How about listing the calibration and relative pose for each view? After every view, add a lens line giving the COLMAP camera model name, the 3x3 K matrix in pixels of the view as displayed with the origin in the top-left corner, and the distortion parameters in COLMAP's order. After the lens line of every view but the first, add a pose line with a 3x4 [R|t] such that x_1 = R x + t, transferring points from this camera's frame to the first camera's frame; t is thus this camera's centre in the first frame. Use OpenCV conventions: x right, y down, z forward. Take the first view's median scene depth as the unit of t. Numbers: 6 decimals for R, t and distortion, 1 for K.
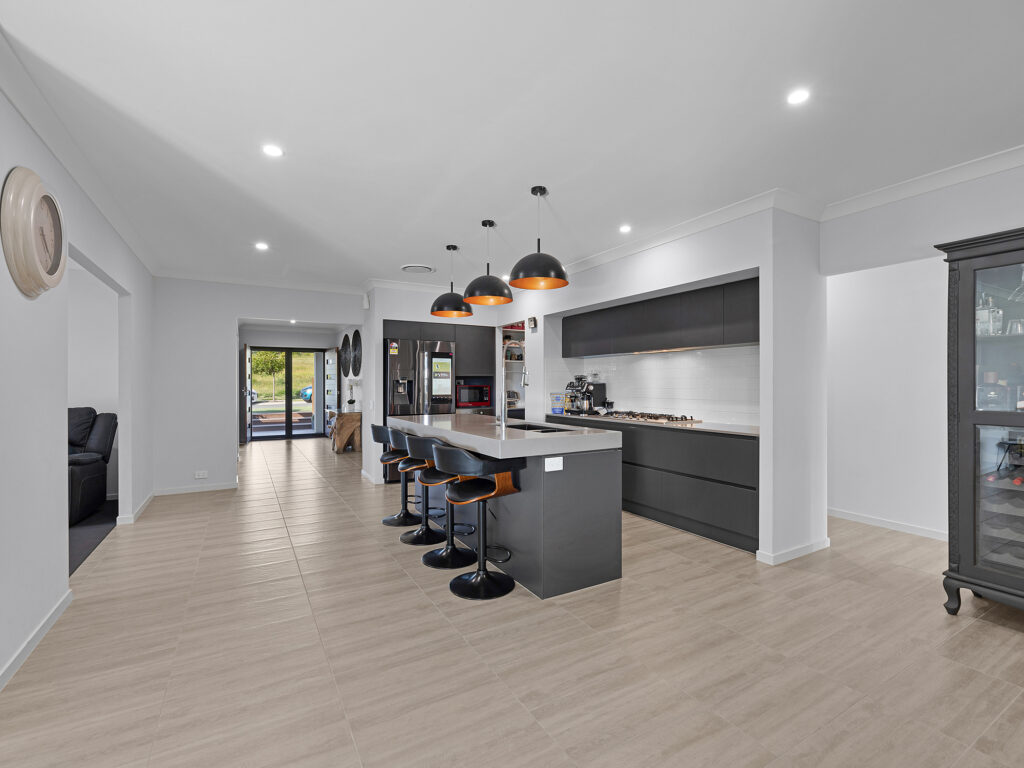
lens RADIAL K [[470.1, 0, 510.9], [0, 470.1, 383.5], [0, 0, 1]] dist [-0.016111, 0.000308]
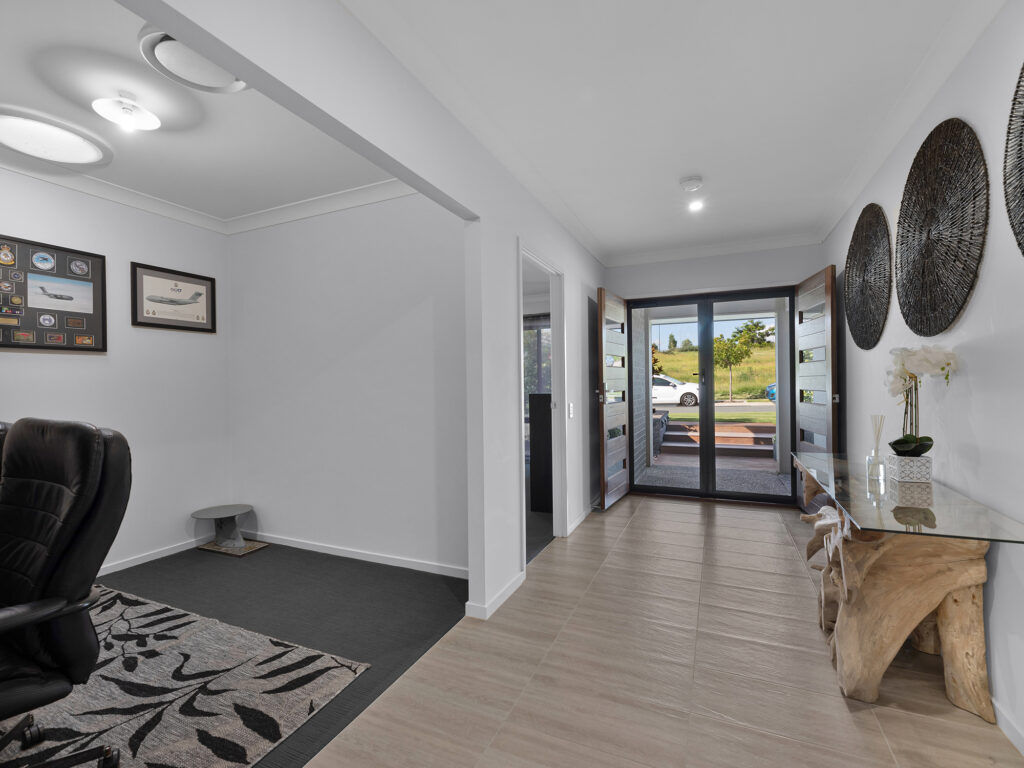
lens RADIAL K [[470.1, 0, 509.9], [0, 470.1, 382.8], [0, 0, 1]] dist [-0.016111, 0.000308]
pose [[0.588147, -0.008363, -0.808711, -0.233027], [0.013790, 0.999905, -0.000312, 0.004422], [0.808637, -0.010969, 0.588206, 0.606890]]
